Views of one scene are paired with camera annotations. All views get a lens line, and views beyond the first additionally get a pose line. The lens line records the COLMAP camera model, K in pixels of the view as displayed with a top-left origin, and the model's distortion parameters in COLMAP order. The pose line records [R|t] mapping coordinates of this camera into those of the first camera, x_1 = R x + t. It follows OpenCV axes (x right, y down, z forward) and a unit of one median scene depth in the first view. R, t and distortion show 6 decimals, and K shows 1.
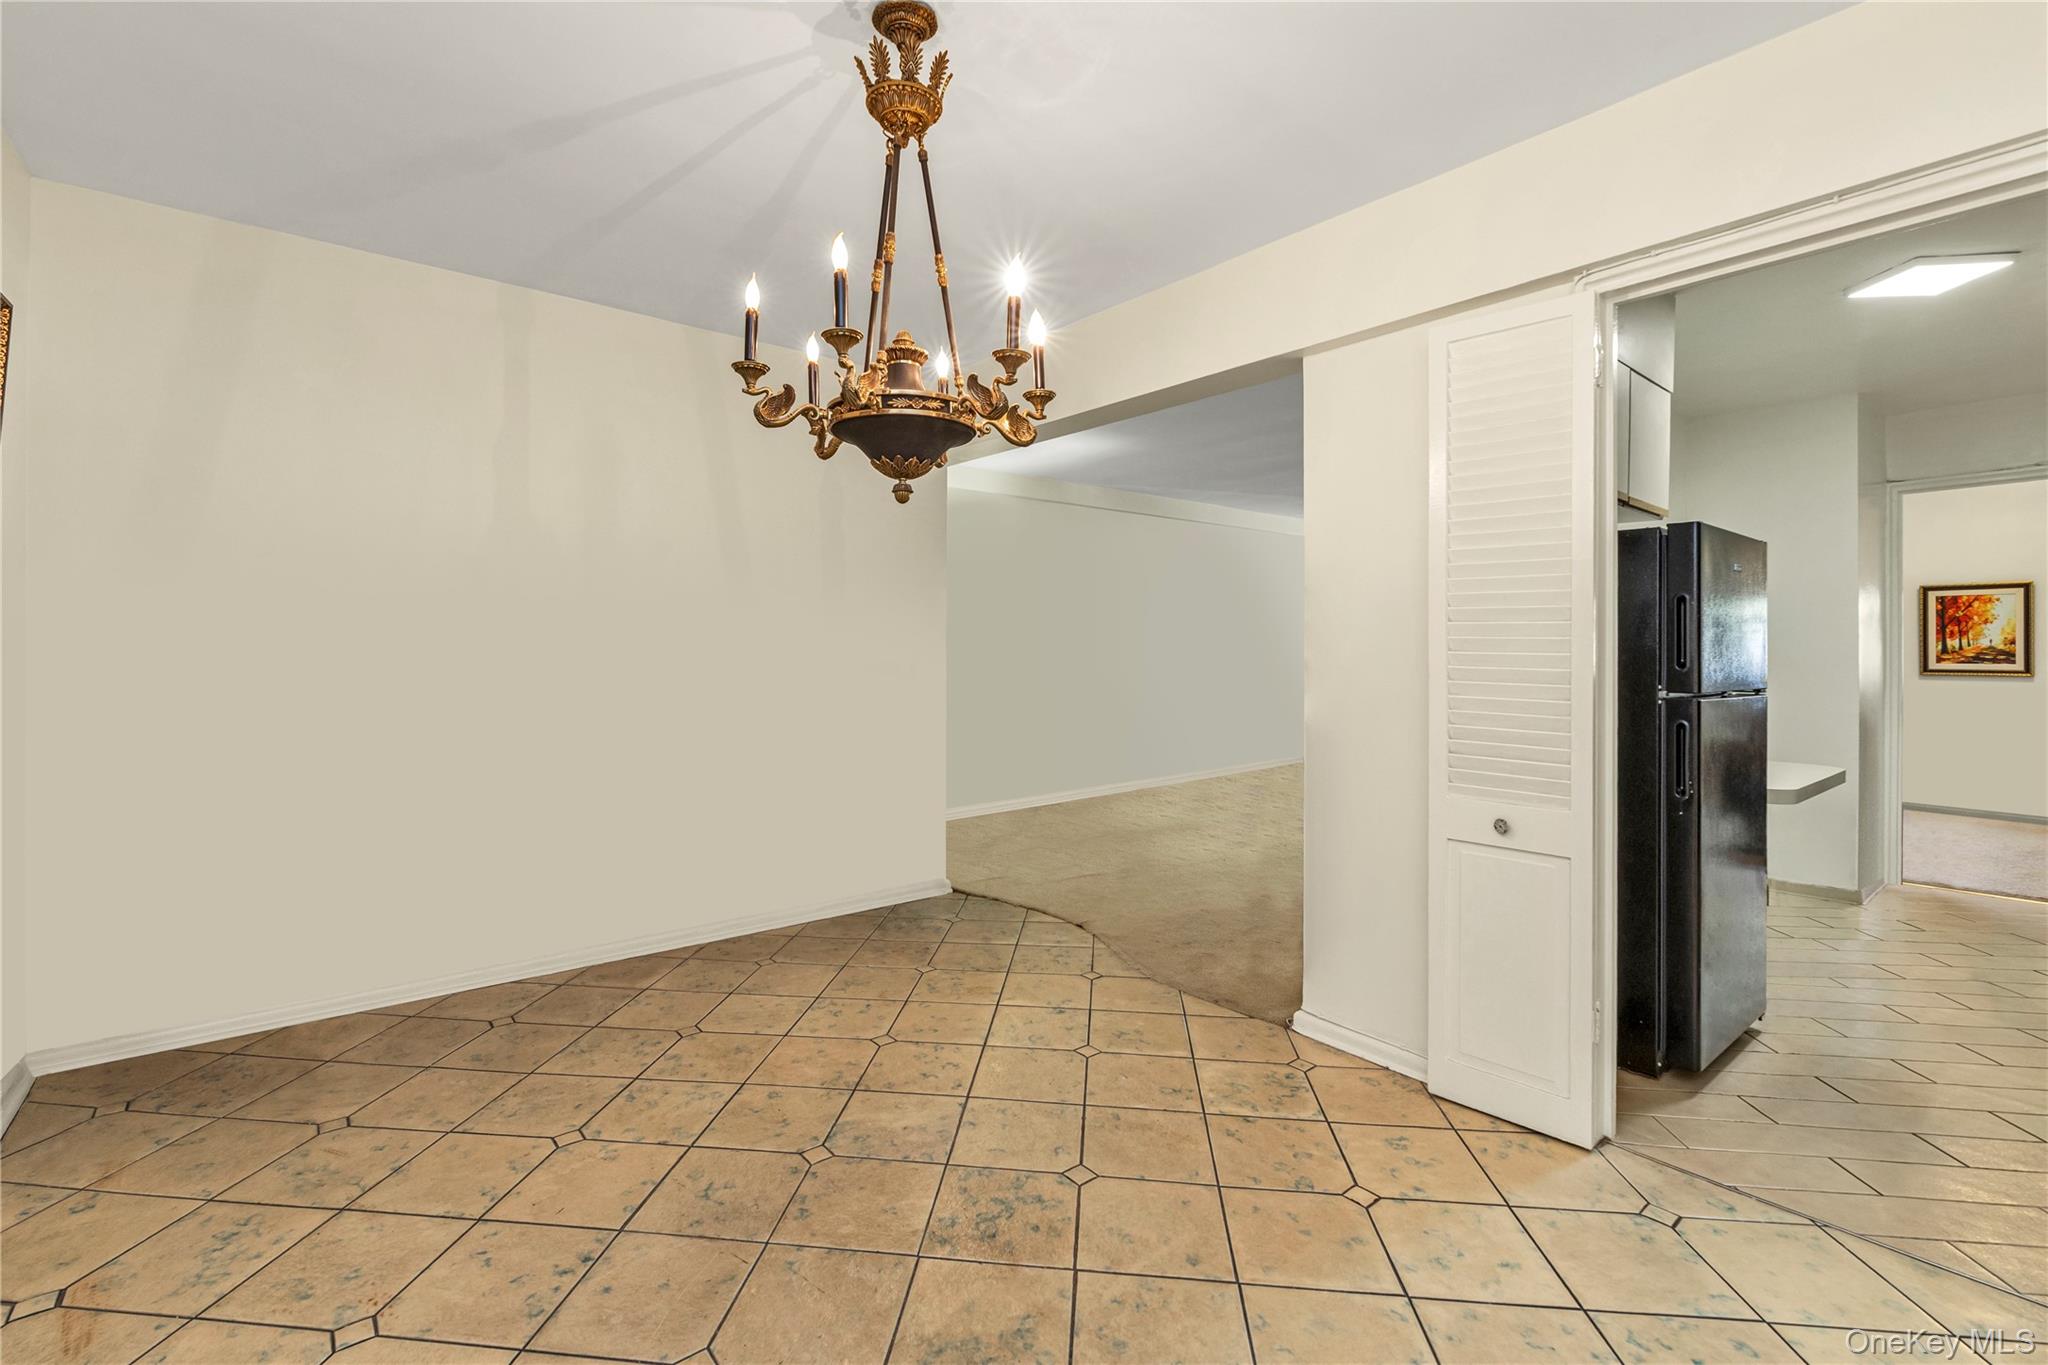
lens RADIAL K [[886.4, 0, 1022.1], [0, 886.4, 650.8], [0, 0, 1]] dist [0.000989, 0.000306]
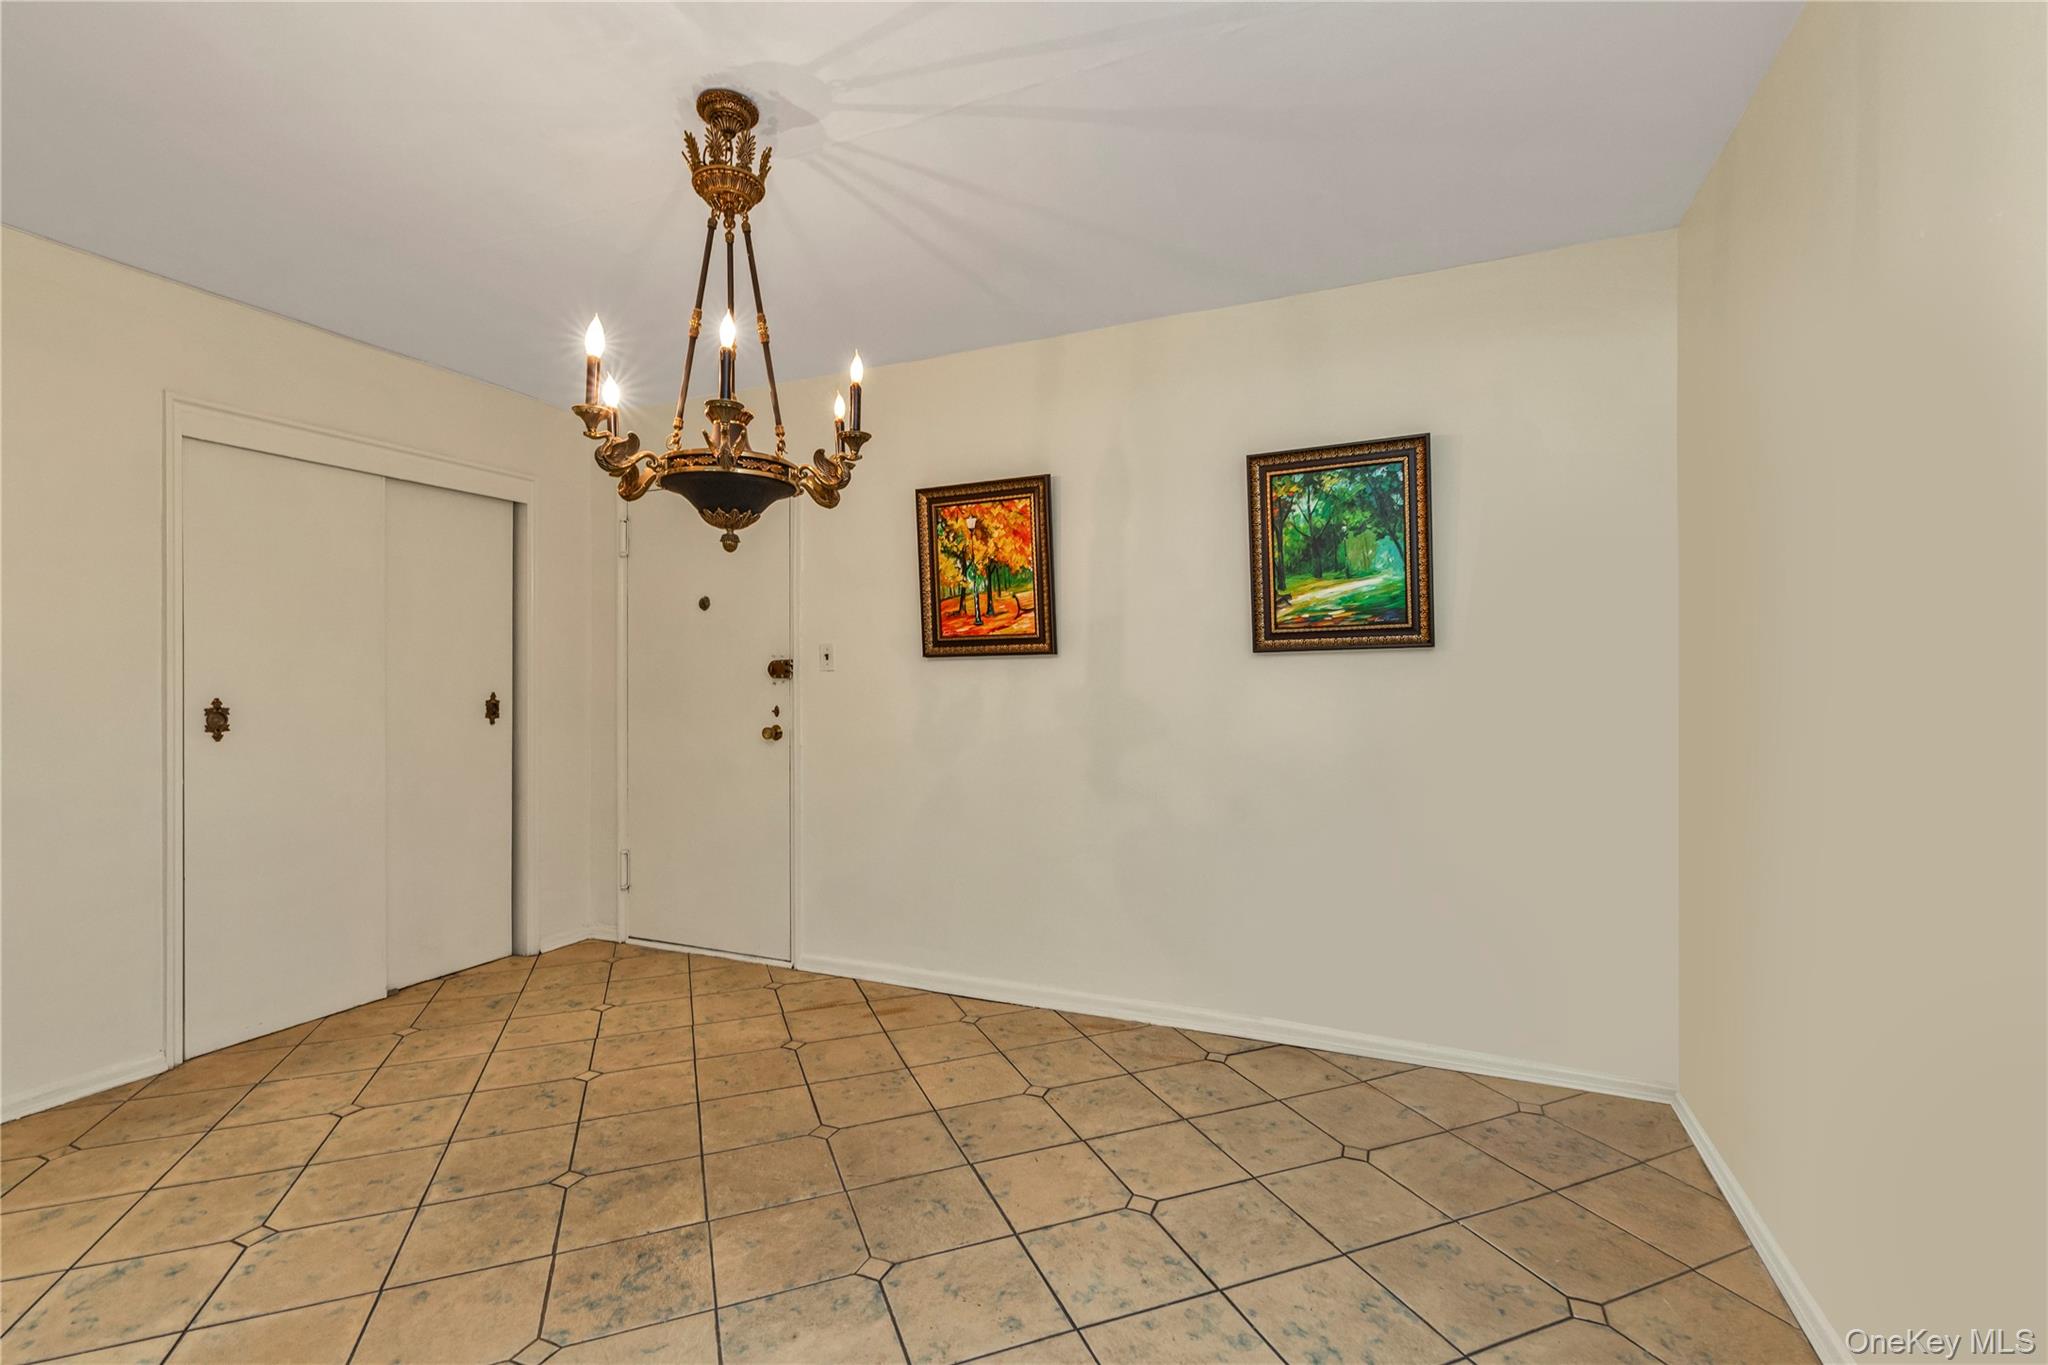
lens RADIAL K [[886.4, 0, 1022.1], [0, 886.4, 650.8], [0, 0, 1]] dist [0.000989, 0.000306]
pose [[-0.884302, -0.016328, -0.466631, 0.064324], [-0.002615, 0.999546, -0.030021, -0.018195], [0.466909, -0.025327, -0.883943, 2.014225]]
